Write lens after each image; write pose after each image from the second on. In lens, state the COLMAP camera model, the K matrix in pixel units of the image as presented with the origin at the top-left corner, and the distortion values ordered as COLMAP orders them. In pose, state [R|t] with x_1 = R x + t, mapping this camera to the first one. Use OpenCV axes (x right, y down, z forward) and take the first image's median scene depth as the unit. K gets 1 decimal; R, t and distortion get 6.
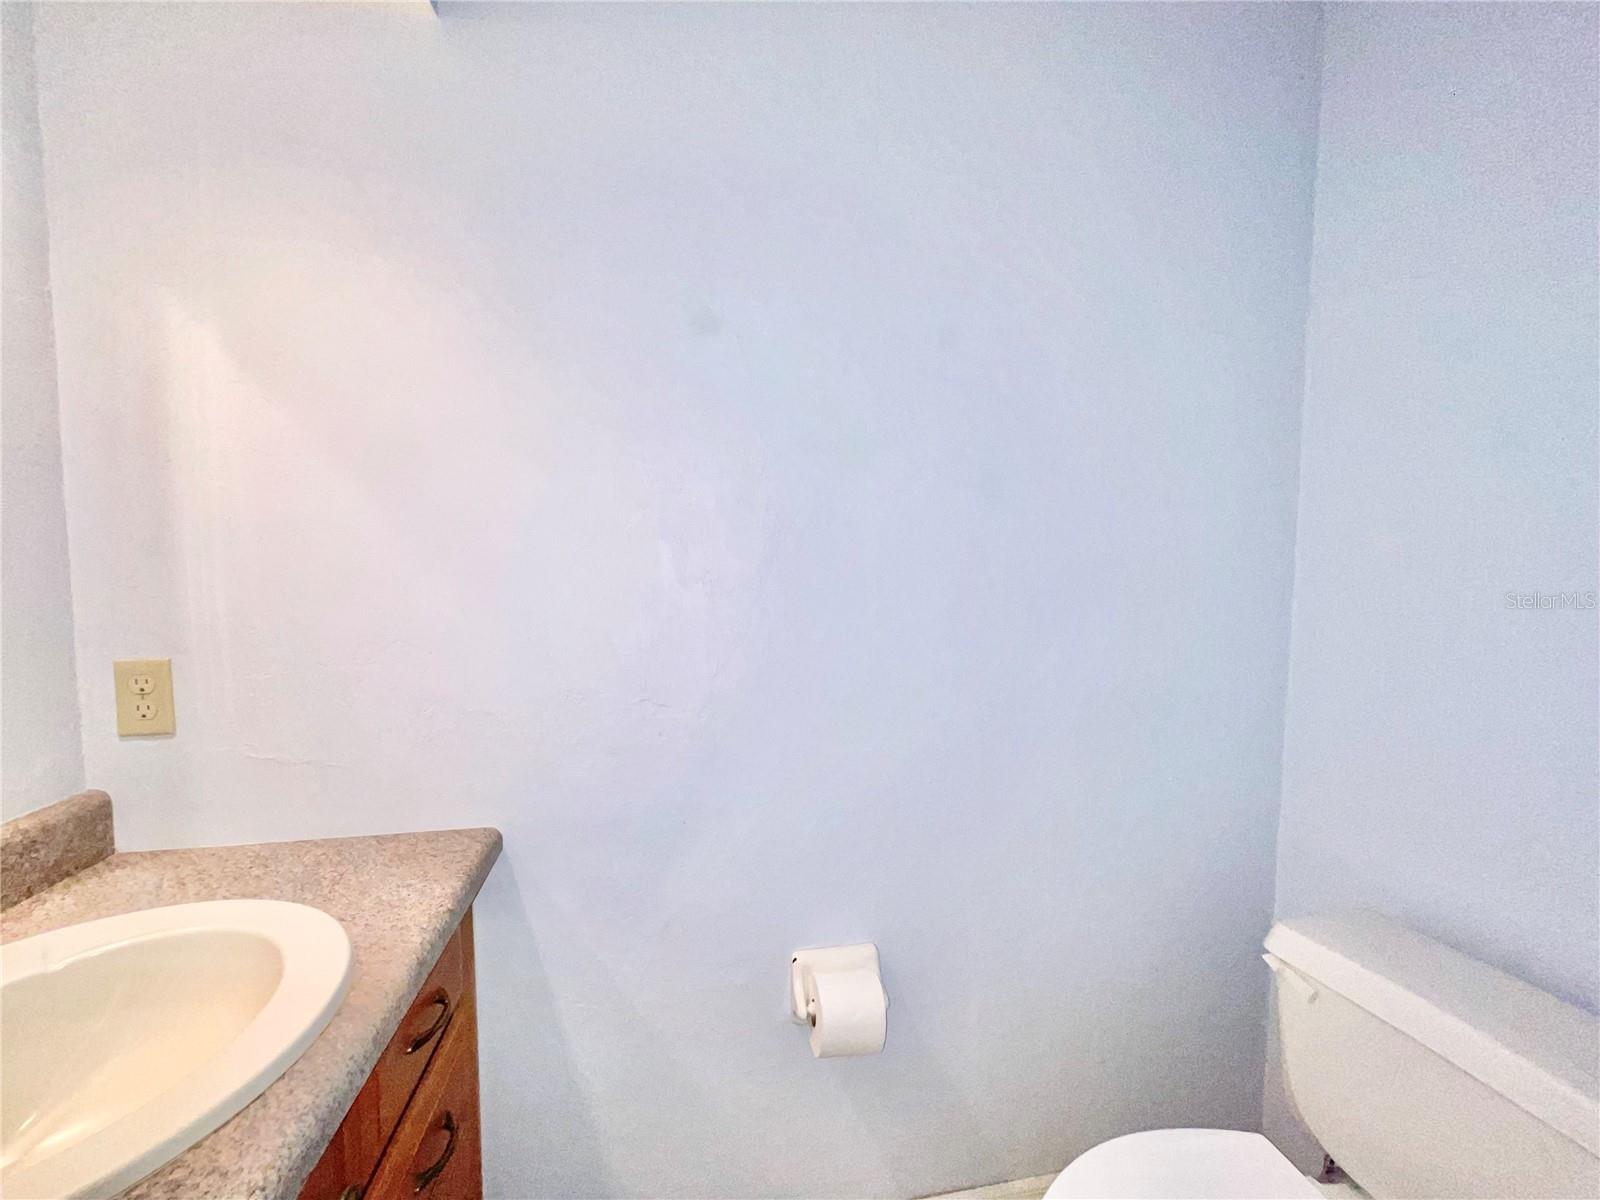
lens RADIAL K [[641.1, 0, 797.6], [0, 641.1, 607.0], [0, 0, 1]] dist [-0.005729, 0.001043]
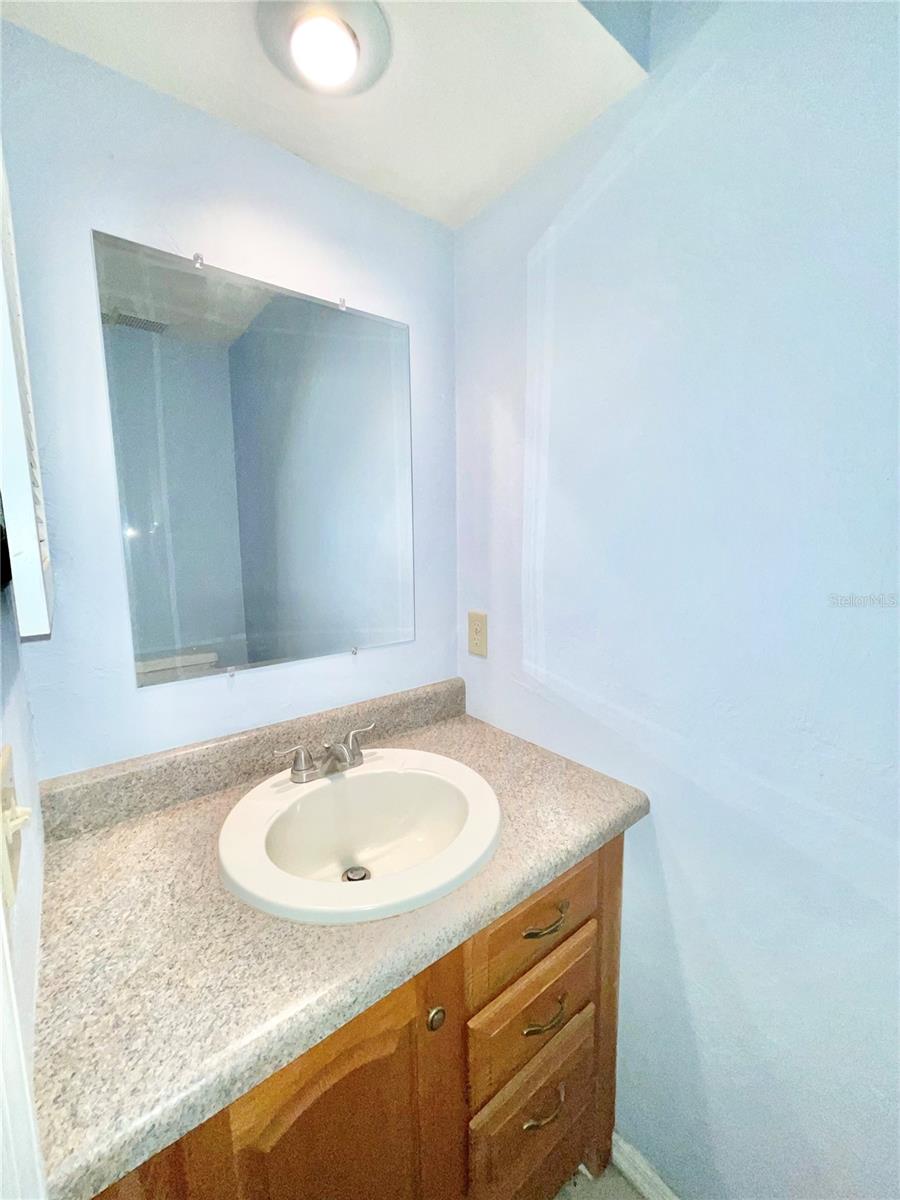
lens RADIAL K [[480.8, 0, 454.5], [0, 480.8, 602.5], [0, 0, 1]] dist [-0.005729, 0.001043]
pose [[0.450181, 0.122465, -0.884499, 0.113389], [-0.044006, 0.992390, 0.115006, -0.094418], [0.891852, -0.012850, 0.452145, 0.349448]]
